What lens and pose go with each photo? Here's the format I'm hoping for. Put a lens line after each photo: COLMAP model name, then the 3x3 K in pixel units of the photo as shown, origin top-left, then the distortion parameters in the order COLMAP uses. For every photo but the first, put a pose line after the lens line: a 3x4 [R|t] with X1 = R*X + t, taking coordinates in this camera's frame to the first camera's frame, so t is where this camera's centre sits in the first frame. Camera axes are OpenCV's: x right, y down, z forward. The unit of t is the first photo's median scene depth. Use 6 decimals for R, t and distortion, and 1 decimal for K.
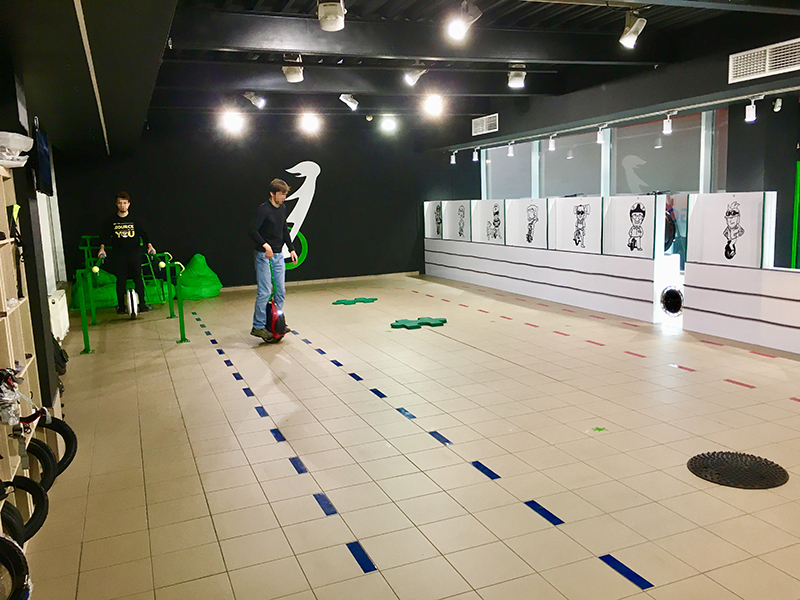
lens RADIAL K [[682.5, 0, 399.9], [0, 682.5, 300.7], [0, 0, 1]] dist [0.087954, -0.094018]
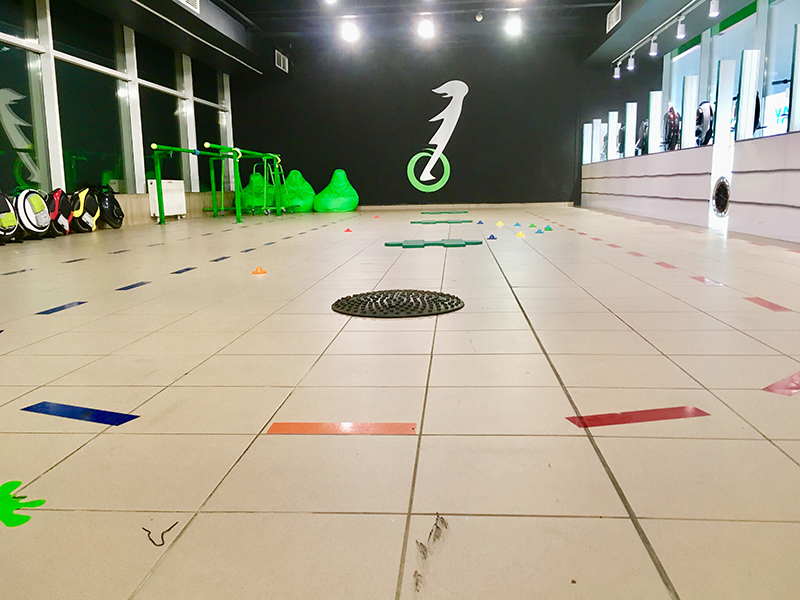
lens RADIAL K [[682.5, 0, 402.9], [0, 682.5, 300.1], [0, 0, 1]] dist [0.087954, -0.094018]
pose [[0.895671, 0.097063, -0.433995, 0.367549], [-0.083993, 0.995249, 0.049245, 0.095555], [0.436713, -0.007655, 0.899568, 0.117600]]
